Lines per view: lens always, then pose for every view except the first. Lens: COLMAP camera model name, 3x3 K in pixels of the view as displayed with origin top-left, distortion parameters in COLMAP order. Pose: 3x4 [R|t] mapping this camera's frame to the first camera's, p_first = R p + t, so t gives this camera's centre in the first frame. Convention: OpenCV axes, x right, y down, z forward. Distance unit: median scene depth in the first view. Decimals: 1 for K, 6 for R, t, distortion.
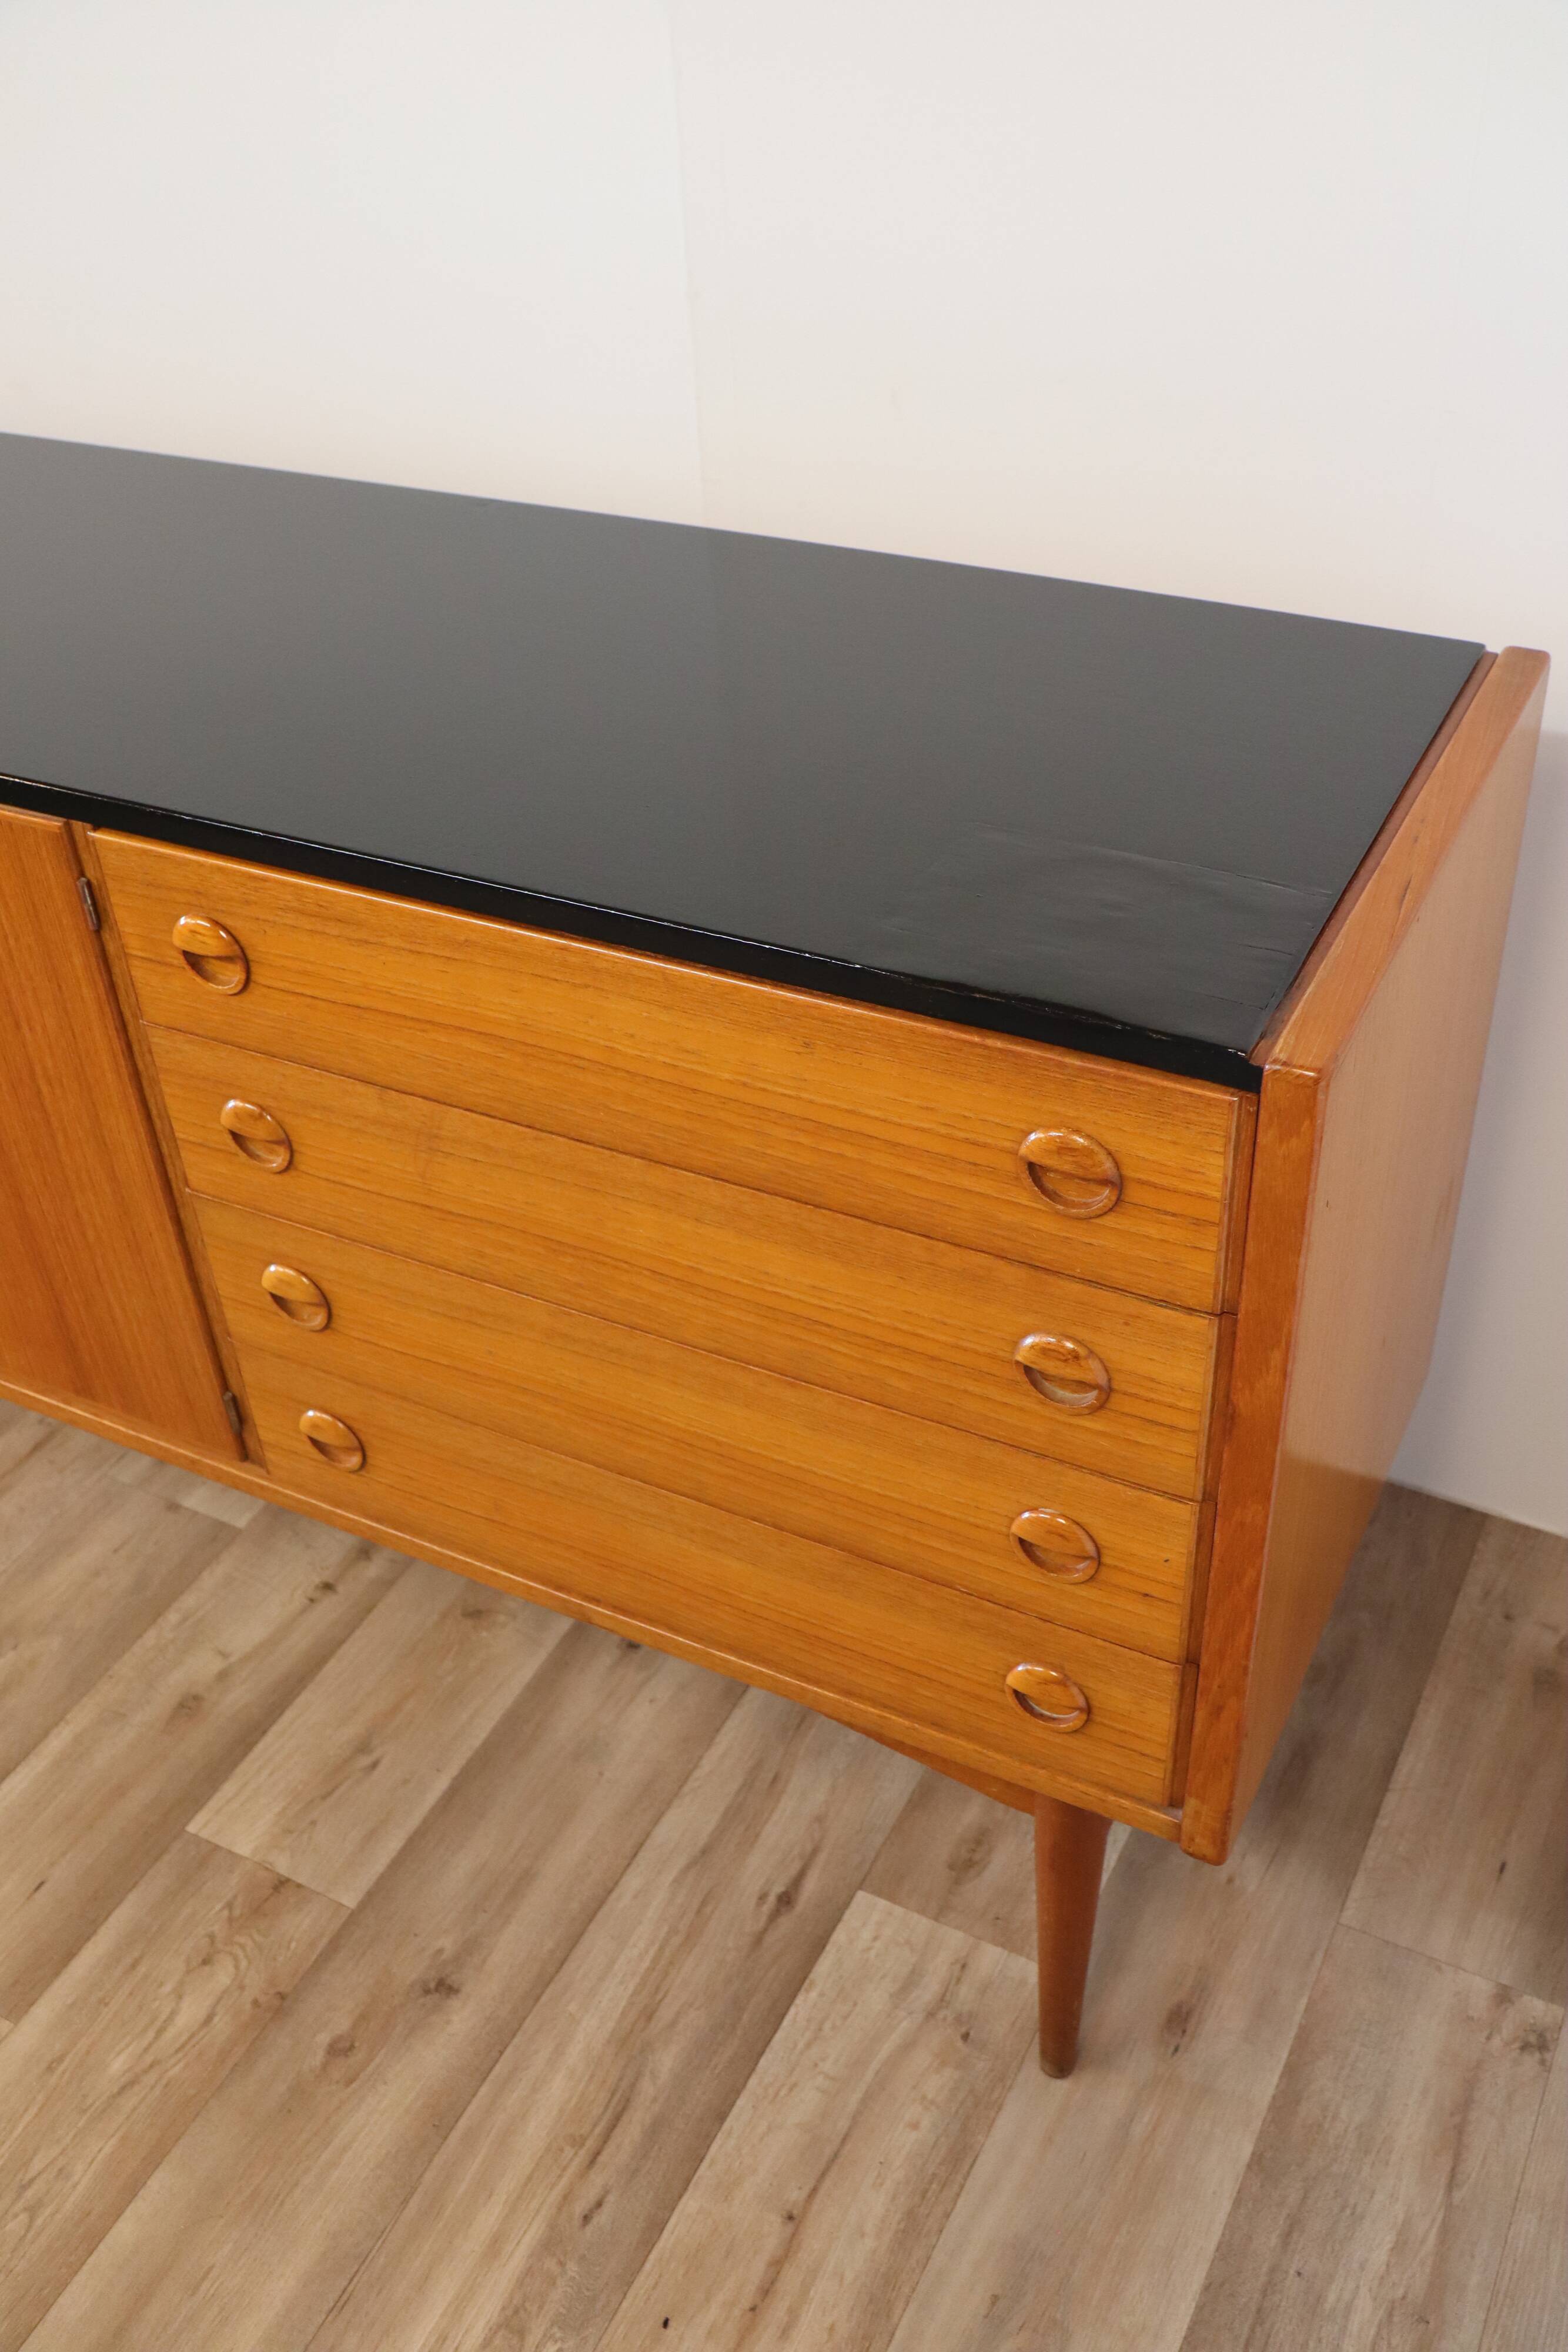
lens RADIAL K [[2178.5, 0, 793.9], [0, 2178.5, 1167.9], [0, 0, 1]] dist [-0.127162, 0.175015]
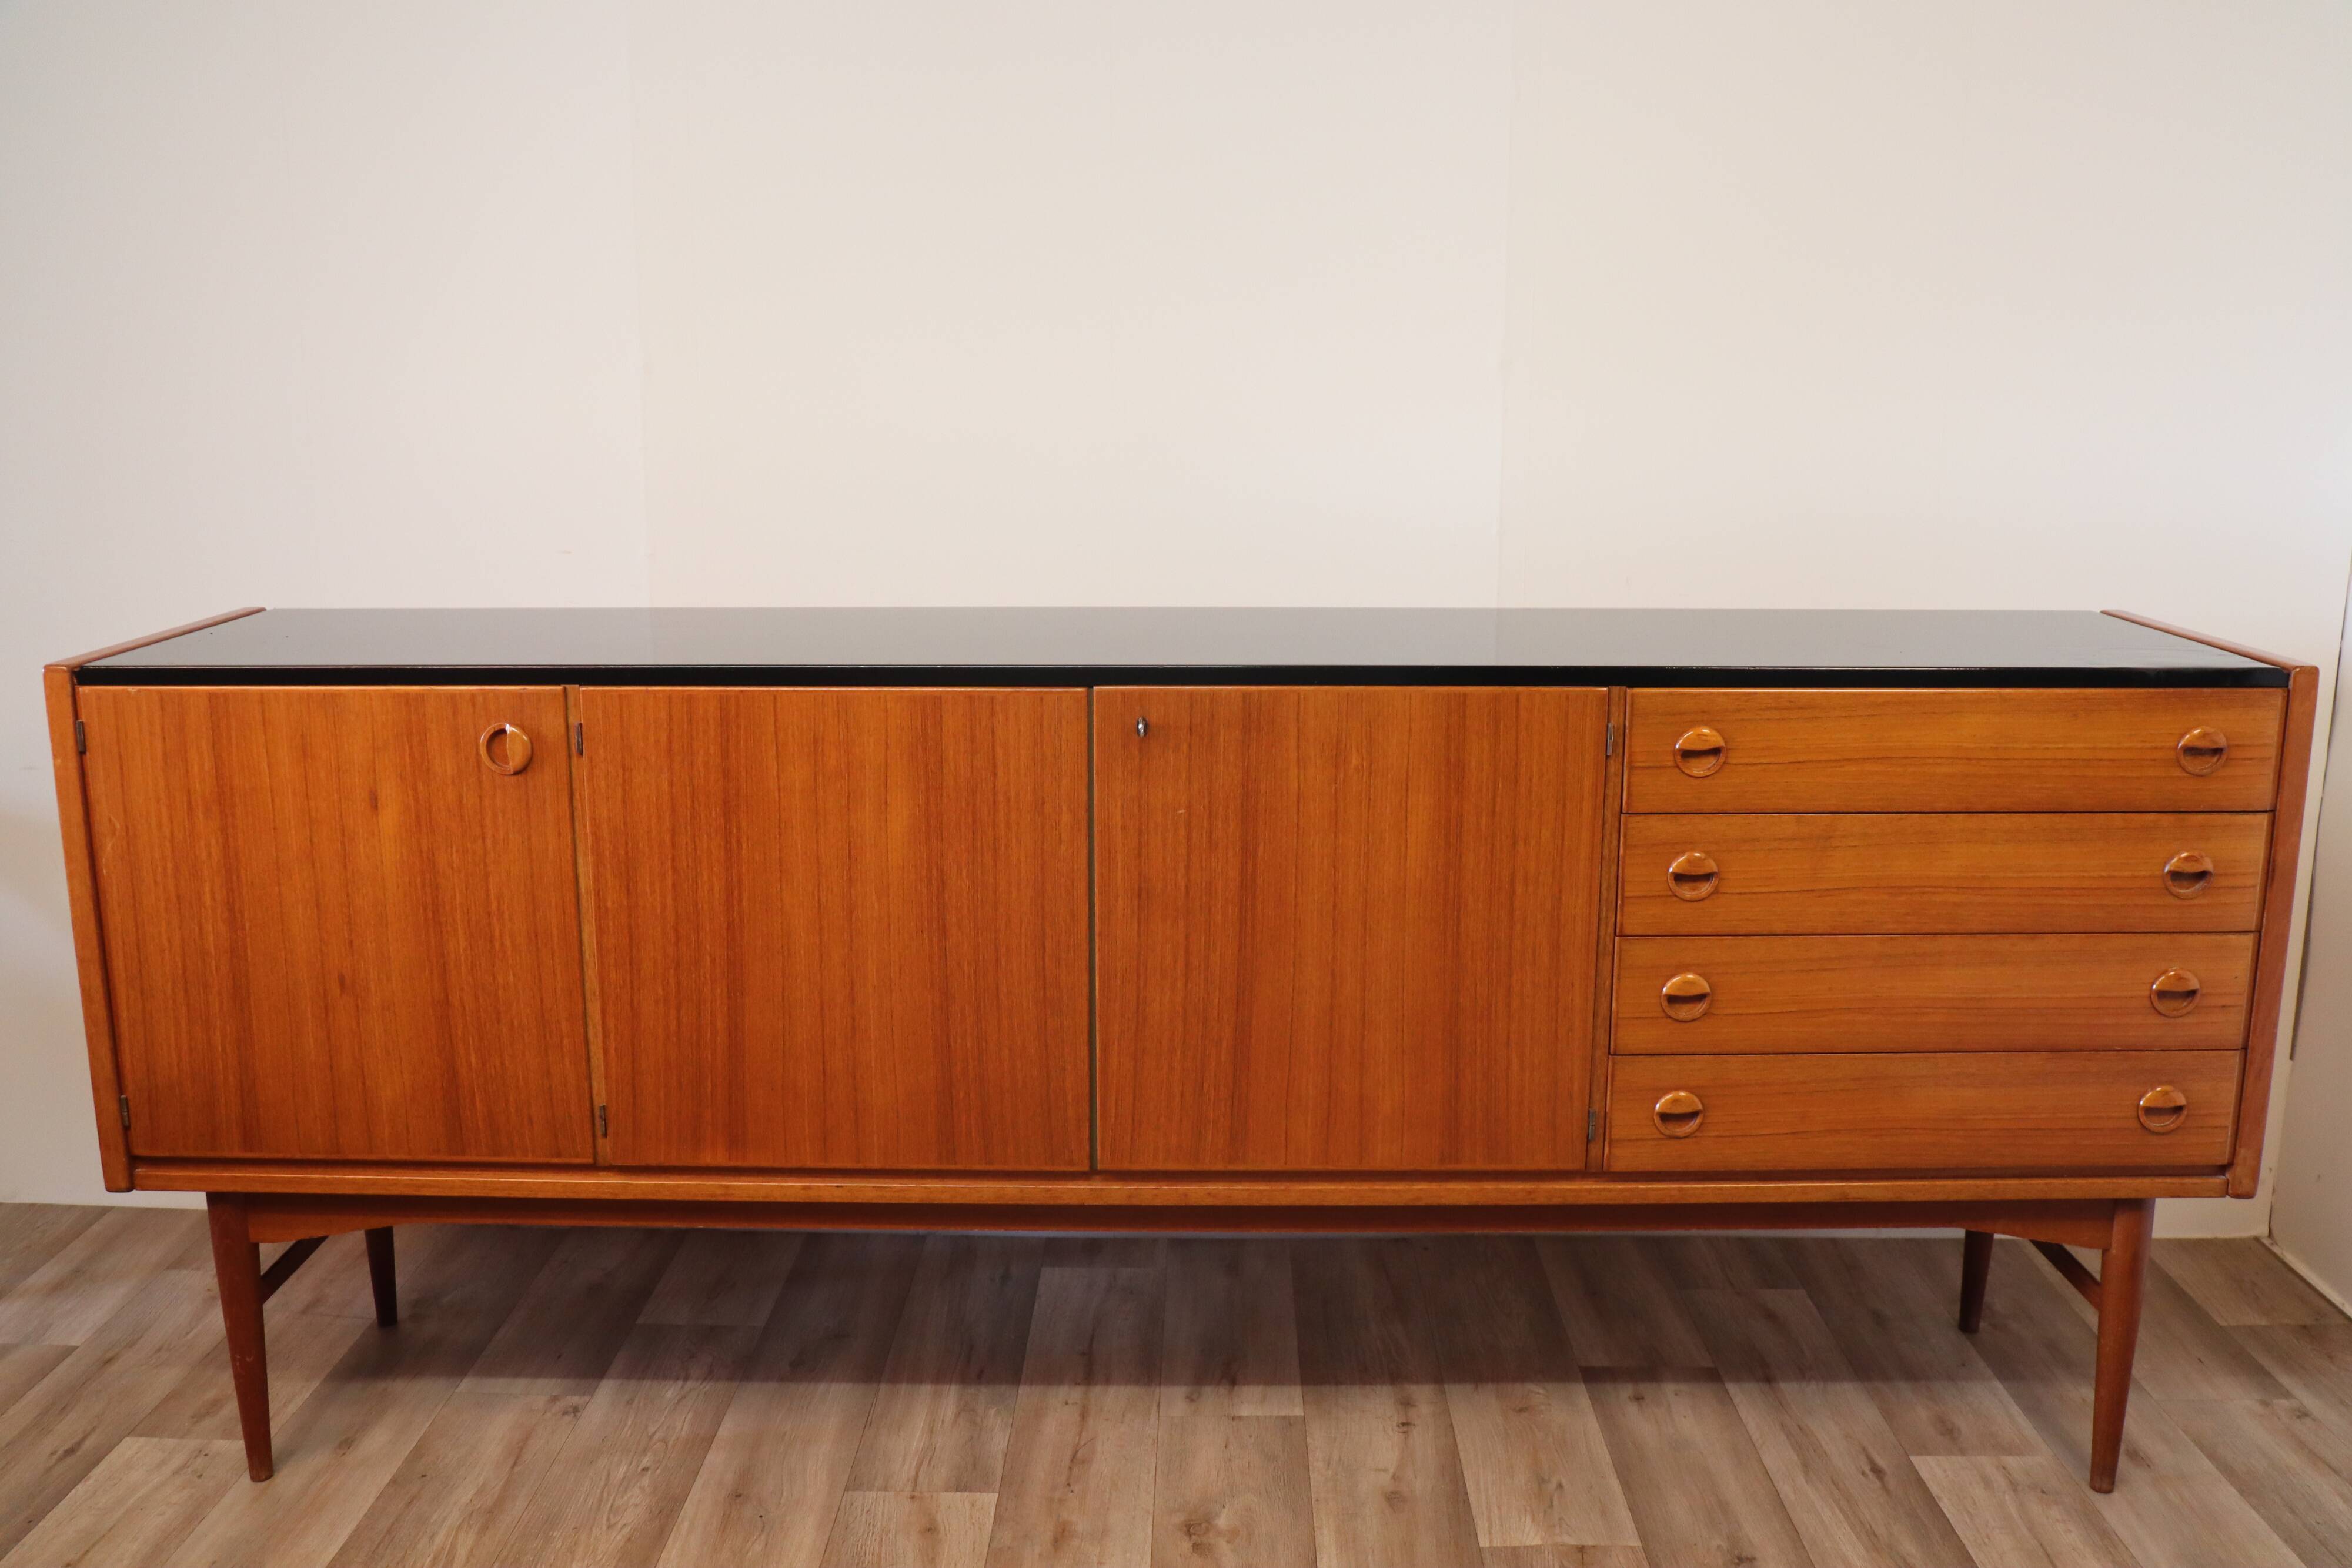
lens RADIAL K [[2134.8, 0, 1171.0], [0, 2134.8, 805.3], [0, 0, 1]] dist [-0.134957, 0.166276]
pose [[0.892014, -0.048204, 0.449429, -1.423502], [0.237870, 0.895541, -0.376065, 0.484590], [-0.384355, 0.442361, 0.810302, -0.218124]]
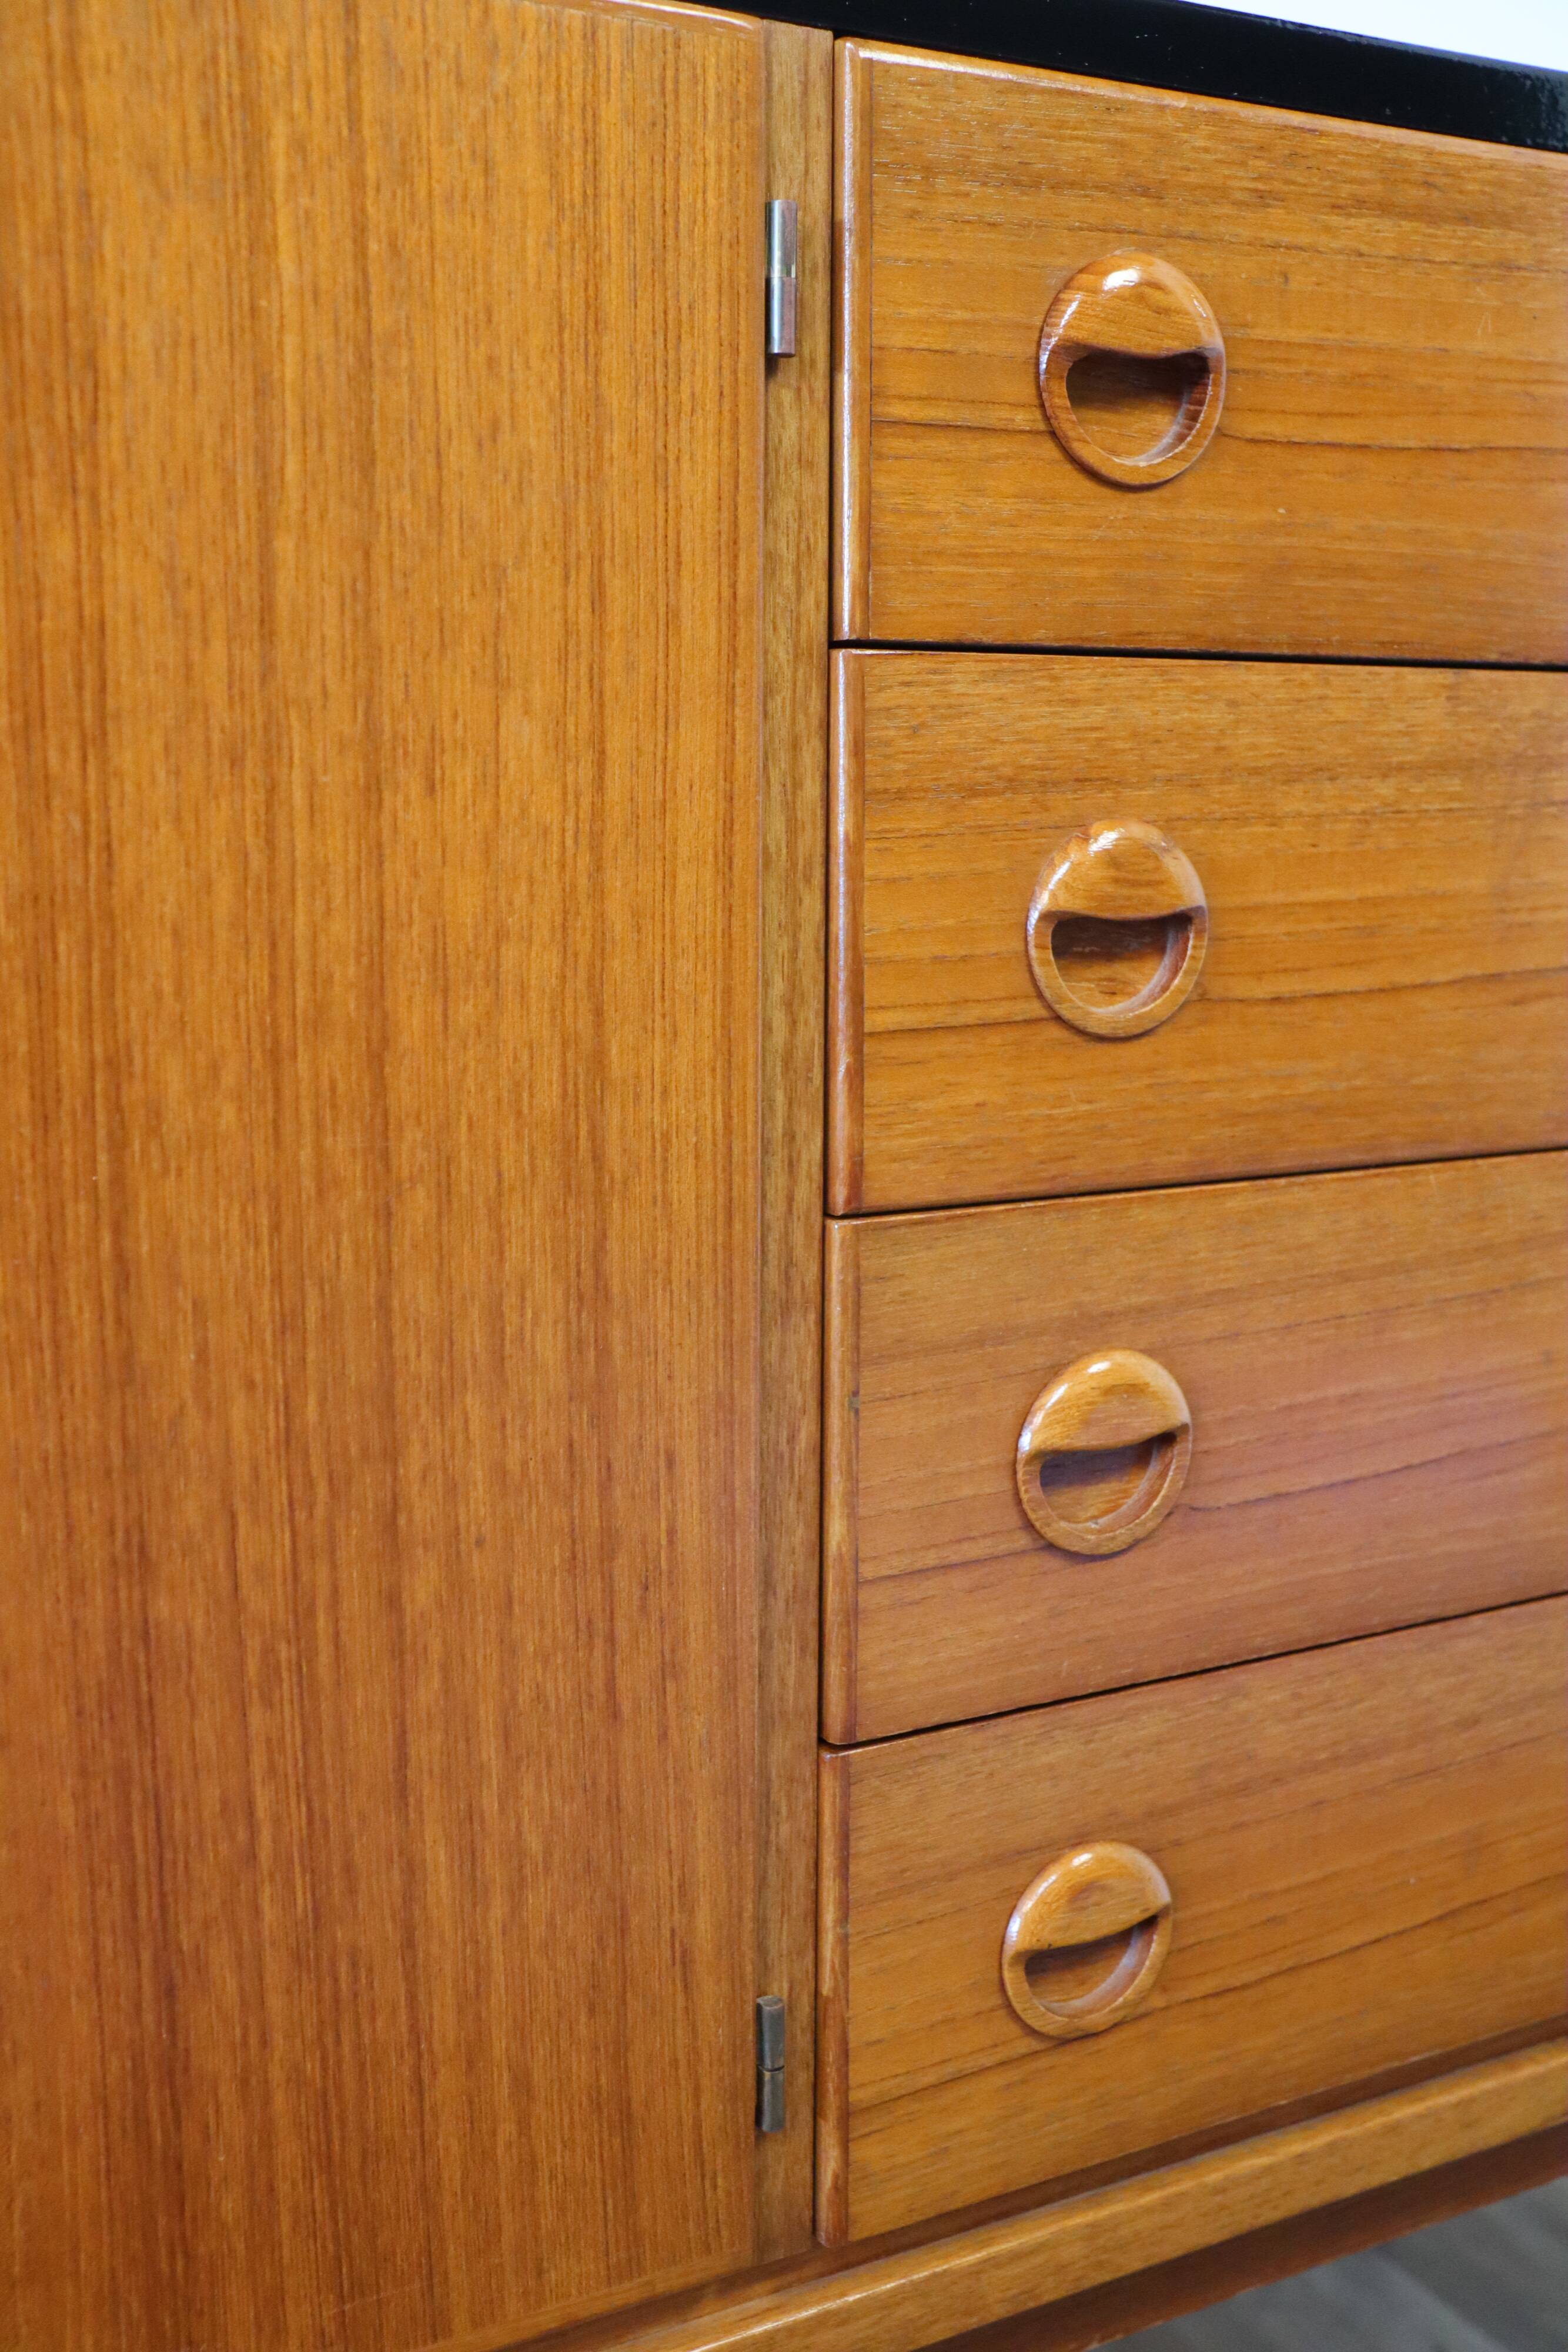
lens RADIAL K [[2491.4, 0, 784.0], [0, 2491.4, 1176.0], [0, 0, 1]] dist [-0.081418, 0.255854]
pose [[0.557523, -0.076247, 0.826652, -0.696847], [0.477270, 0.844196, -0.244022, 0.110702], [-0.679251, 0.530584, 0.507049, 0.878659]]
